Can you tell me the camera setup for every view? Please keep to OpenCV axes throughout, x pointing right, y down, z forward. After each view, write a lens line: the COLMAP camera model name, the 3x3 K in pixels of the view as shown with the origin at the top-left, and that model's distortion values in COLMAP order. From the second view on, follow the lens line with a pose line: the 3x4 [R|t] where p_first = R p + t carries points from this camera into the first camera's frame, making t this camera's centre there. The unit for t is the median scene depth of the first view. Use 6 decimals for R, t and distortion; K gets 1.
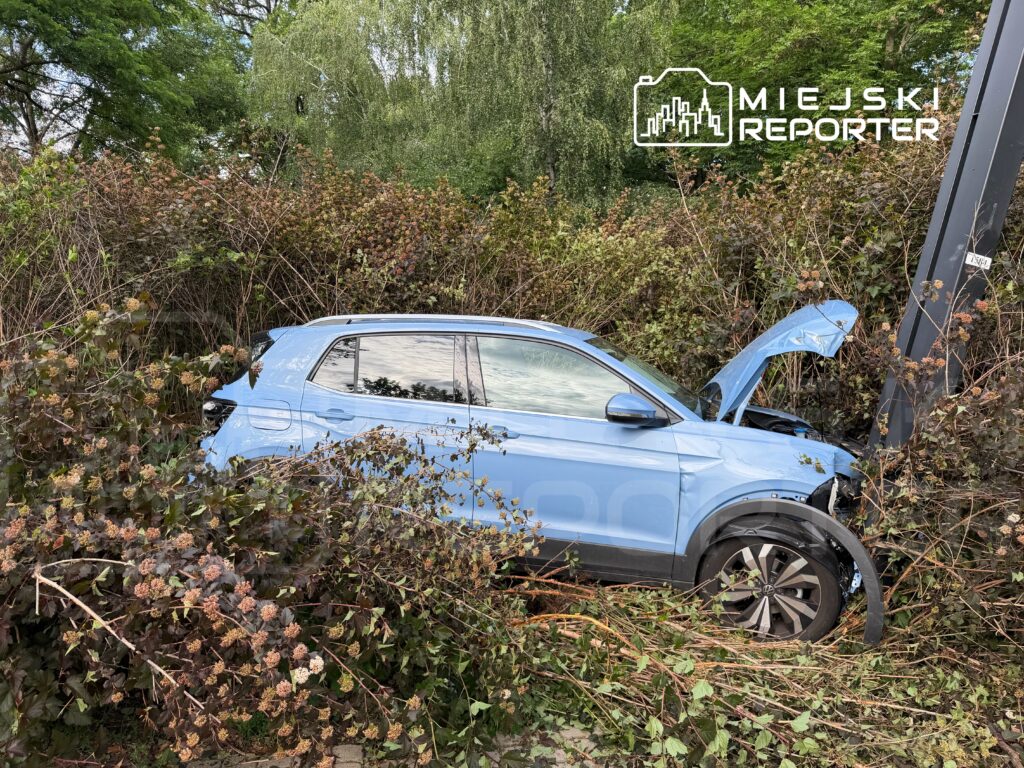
lens RADIAL K [[748.5, 0, 512.0], [0, 748.5, 384.0], [0, 0, 1]] dist [0.008773, -0.031740]
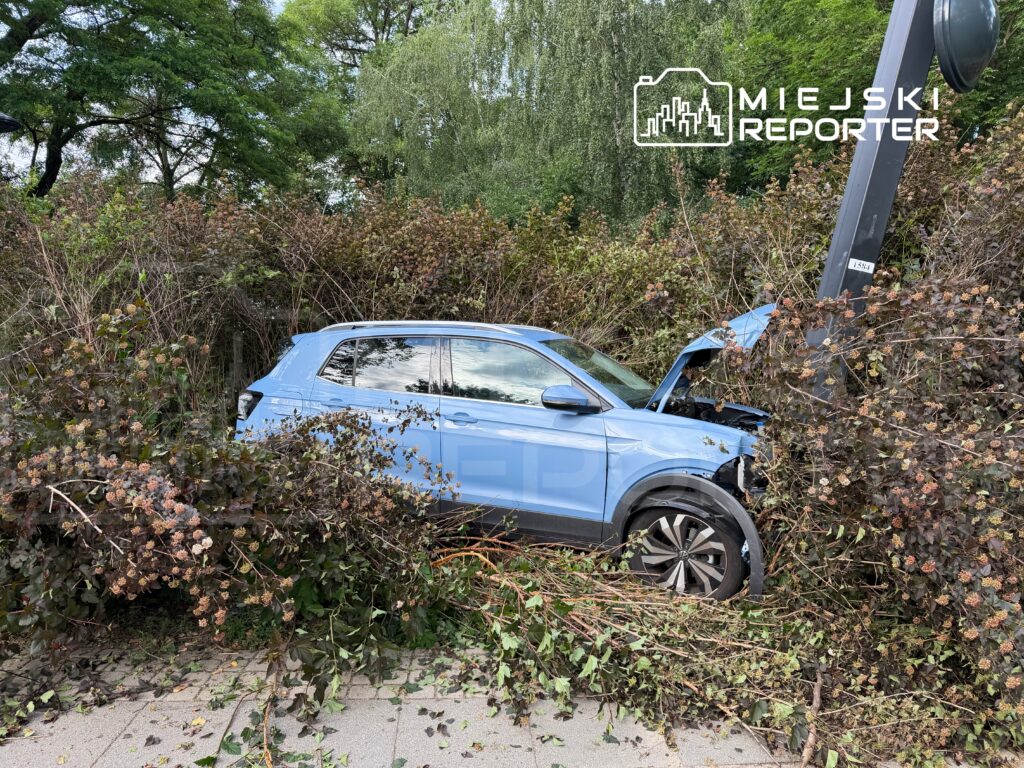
lens RADIAL K [[748.5, 0, 512.0], [0, 748.5, 384.0], [0, 0, 1]] dist [0.008773, -0.031740]
pose [[0.988488, 0.001356, -0.151294, 0.253139], [-0.003823, 0.999864, -0.016013, 0.031157], [0.151252, 0.016407, 0.988359, -0.179433]]
